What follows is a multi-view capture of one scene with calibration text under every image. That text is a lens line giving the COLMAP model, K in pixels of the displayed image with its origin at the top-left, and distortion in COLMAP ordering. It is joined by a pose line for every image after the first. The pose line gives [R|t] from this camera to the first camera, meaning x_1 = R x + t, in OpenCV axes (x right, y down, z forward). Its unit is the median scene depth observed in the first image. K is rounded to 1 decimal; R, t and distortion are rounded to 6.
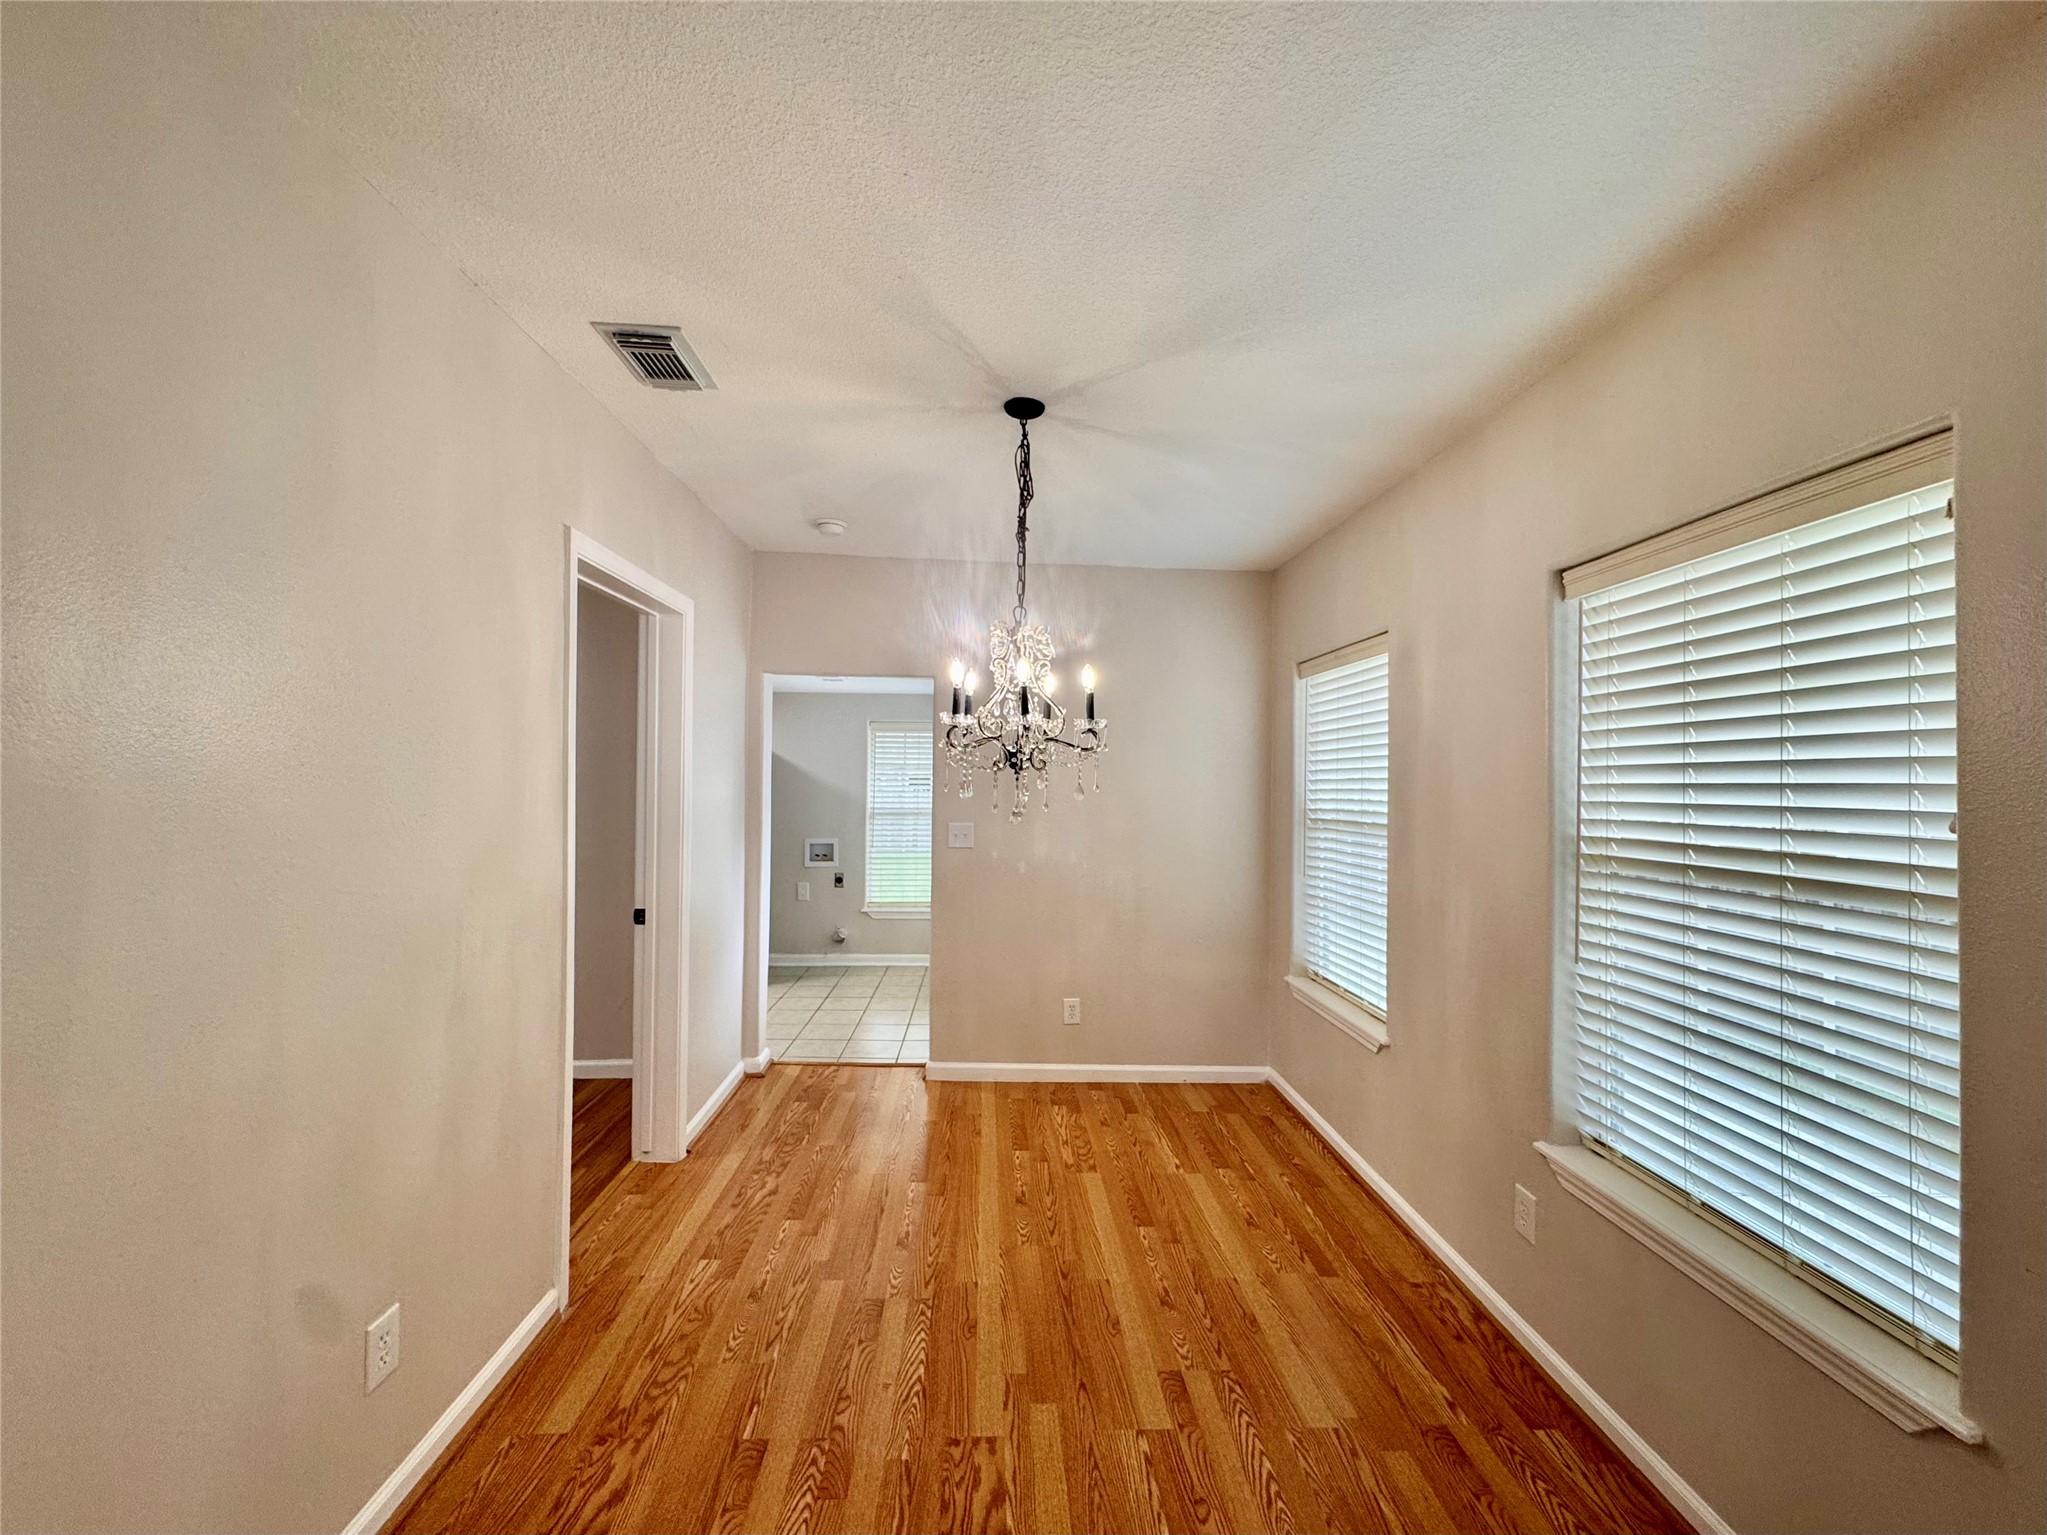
lens RADIAL K [[810.5, 0, 1021.7], [0, 810.5, 766.5], [0, 0, 1]] dist [-0.004479, 0.001204]
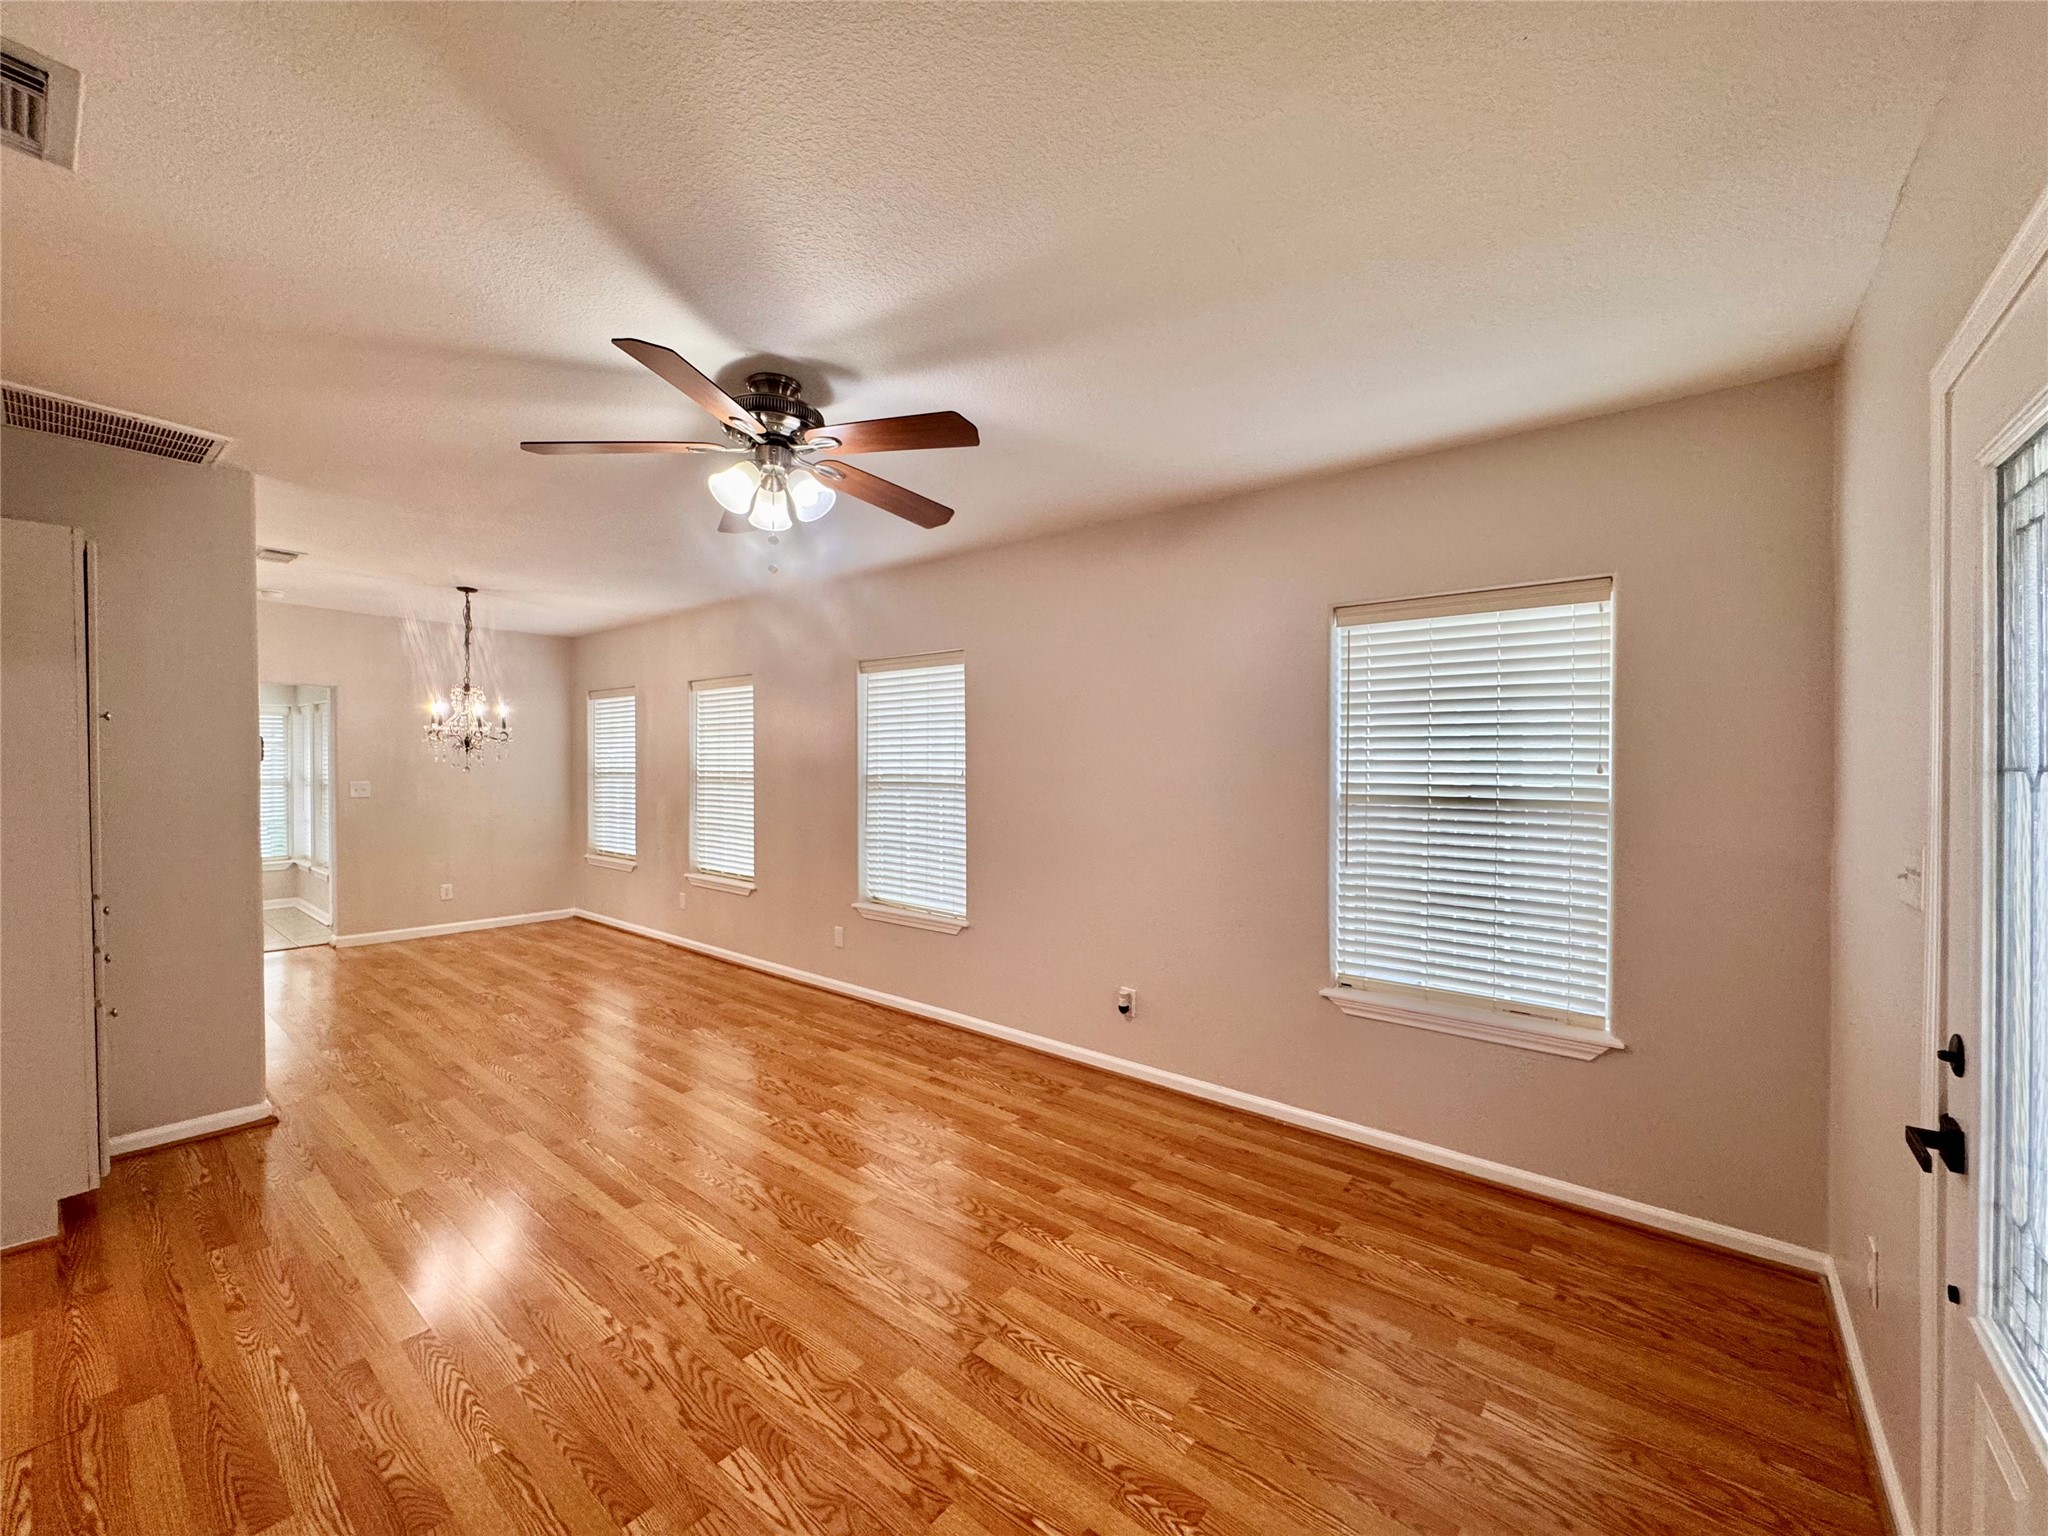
lens RADIAL K [[810.9, 0, 1020.8], [0, 810.9, 768.3], [0, 0, 1]] dist [-0.004479, 0.001204]
pose [[0.661660, -0.022135, 0.749478, -0.543664], [-0.005356, 0.999399, 0.034245, -0.022775], [-0.749785, -0.026673, 0.661143, -1.335493]]
